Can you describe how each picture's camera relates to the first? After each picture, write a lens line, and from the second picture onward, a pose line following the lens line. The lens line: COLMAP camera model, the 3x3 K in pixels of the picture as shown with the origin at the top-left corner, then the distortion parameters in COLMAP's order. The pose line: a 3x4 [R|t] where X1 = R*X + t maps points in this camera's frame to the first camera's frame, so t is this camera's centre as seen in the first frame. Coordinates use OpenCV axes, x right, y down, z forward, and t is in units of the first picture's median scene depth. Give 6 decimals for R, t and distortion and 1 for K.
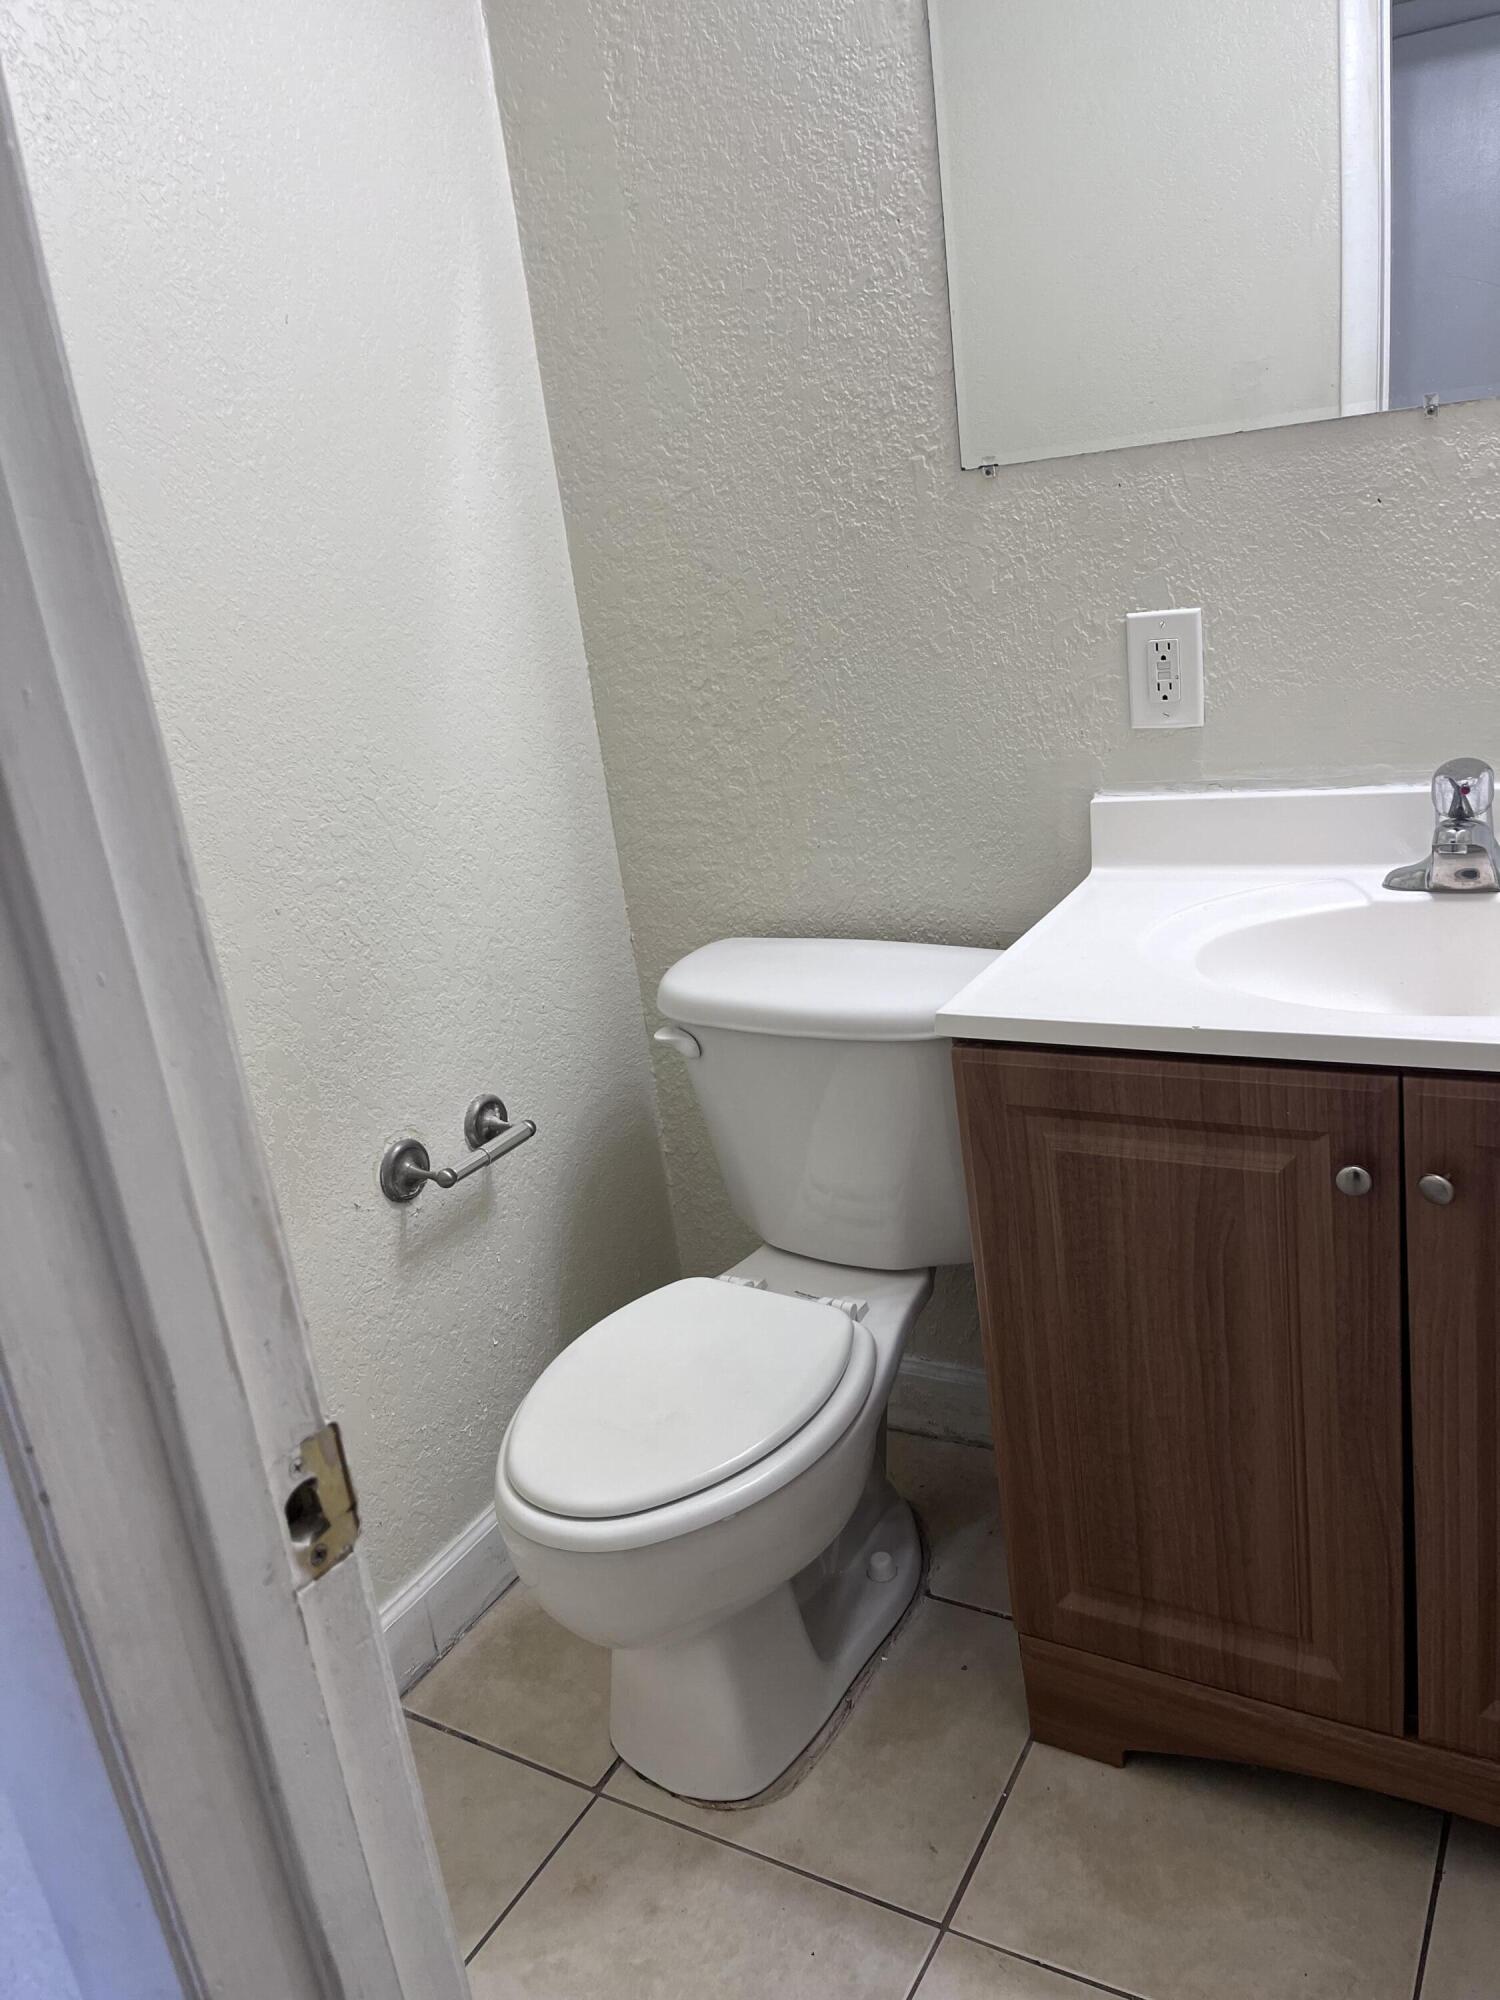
lens RADIAL K [[1521.0, 0, 750.2], [0, 1521.0, 993.3], [0, 0, 1]] dist [0.056342, -0.085179]
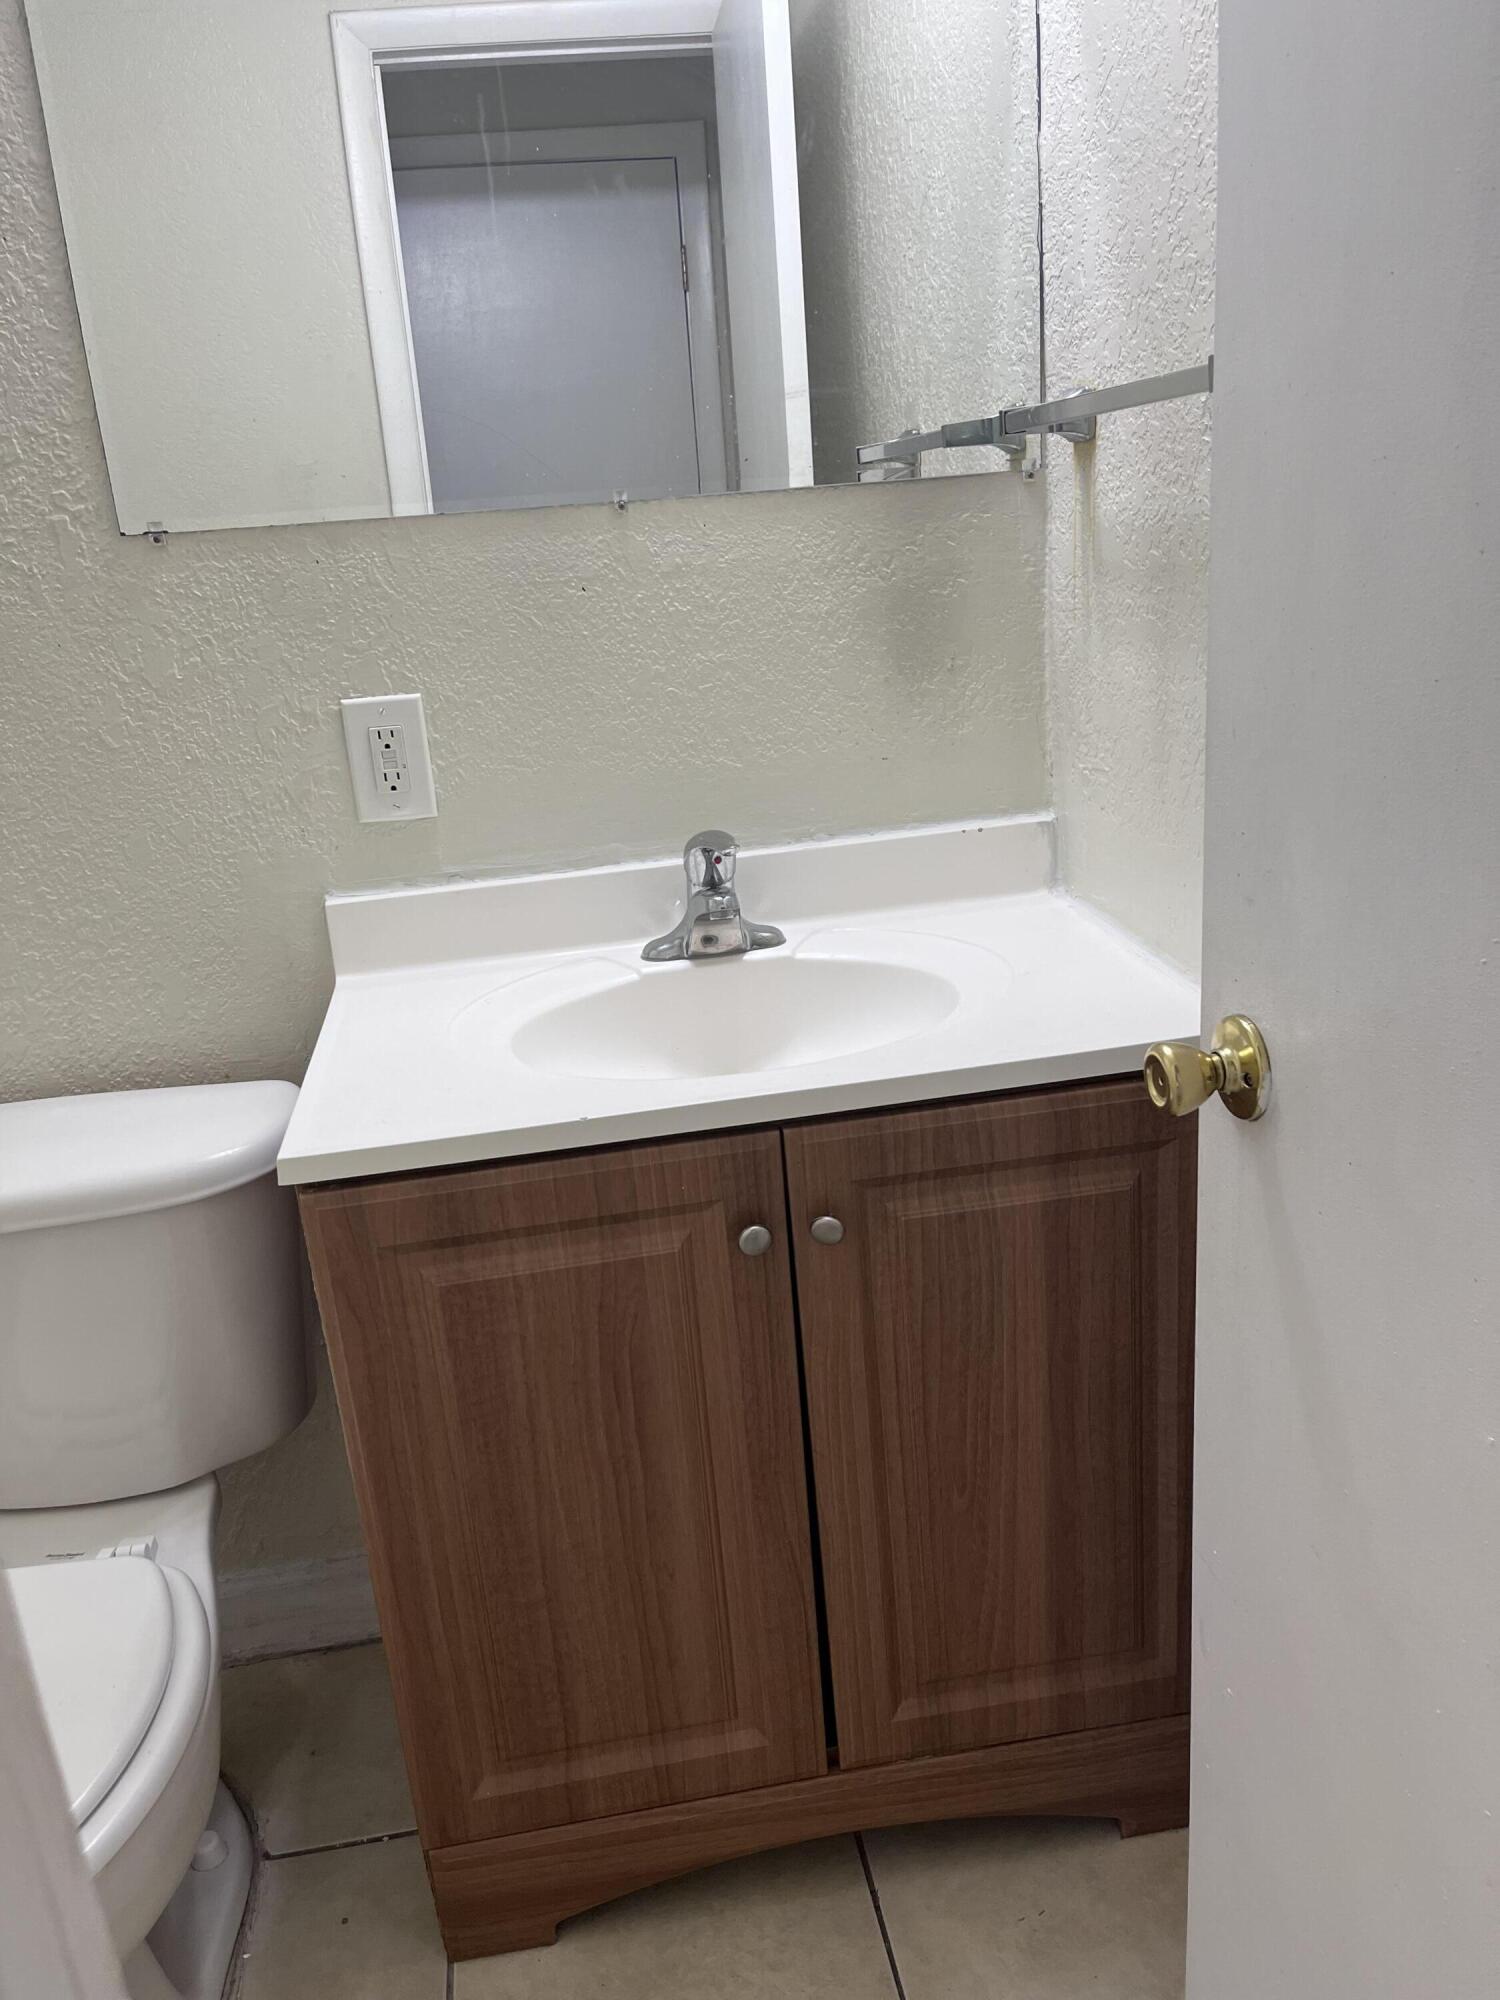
lens RADIAL K [[1521.0, 0, 767.3], [0, 1521.0, 1005.1], [0, 0, 1]] dist [0.056342, -0.085179]
pose [[0.777337, -0.124077, 0.616727, -0.158810], [0.166184, 0.986033, -0.011086, -0.014586], [-0.606737, 0.111107, 0.787099, 0.149031]]
